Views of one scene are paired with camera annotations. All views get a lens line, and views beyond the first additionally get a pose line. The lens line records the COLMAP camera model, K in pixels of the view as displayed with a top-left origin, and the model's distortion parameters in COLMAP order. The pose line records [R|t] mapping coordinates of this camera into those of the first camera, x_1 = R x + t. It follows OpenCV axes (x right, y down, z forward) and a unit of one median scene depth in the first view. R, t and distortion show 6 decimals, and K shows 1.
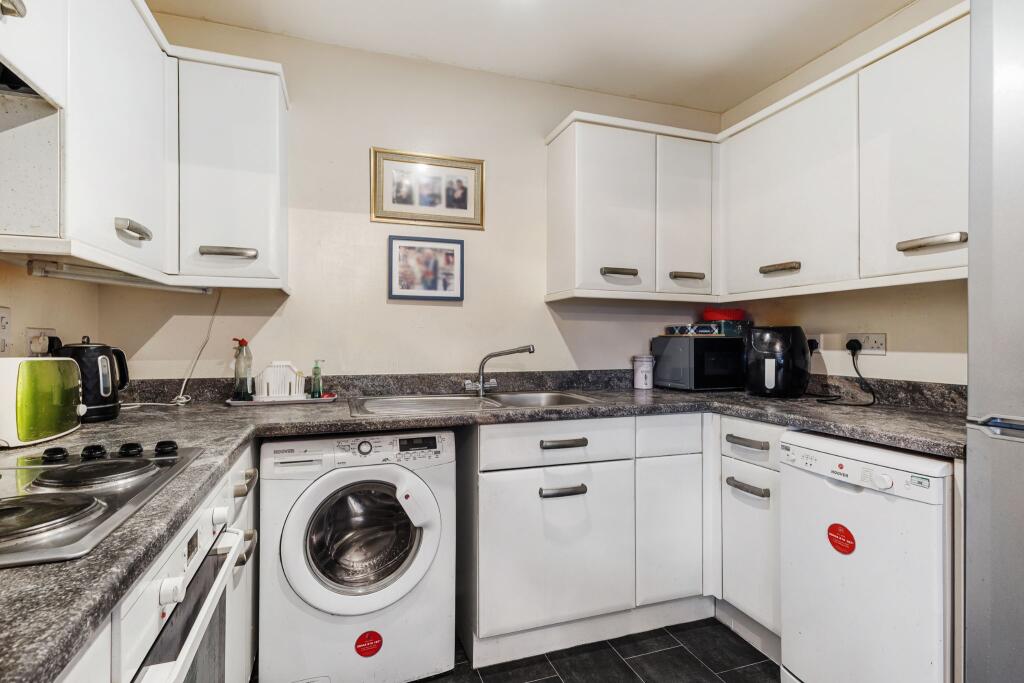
lens RADIAL K [[484.4, 0, 511.0], [0, 484.4, 336.6], [0, 0, 1]] dist [-0.000430, 0.001435]
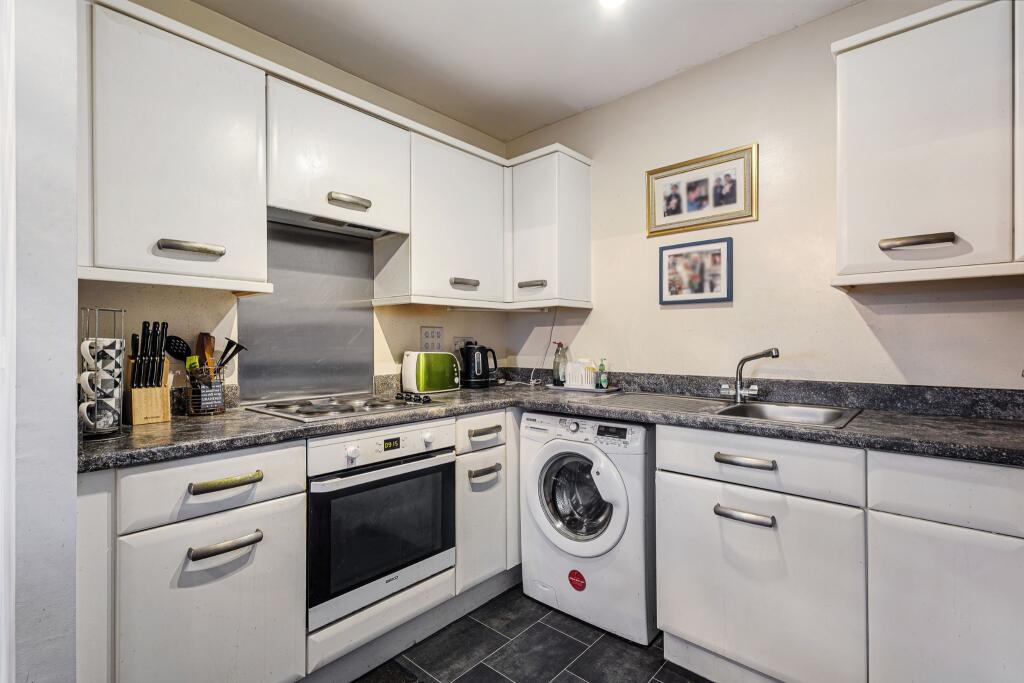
lens RADIAL K [[484.4, 0, 514.3], [0, 484.4, 344.2], [0, 0, 1]] dist [-0.000430, 0.001435]
pose [[0.481733, 0.000728, -0.876318, 0.549362], [0.009195, 0.999940, 0.005885, 0.000896], [0.876270, -0.010893, 0.481698, 0.180096]]
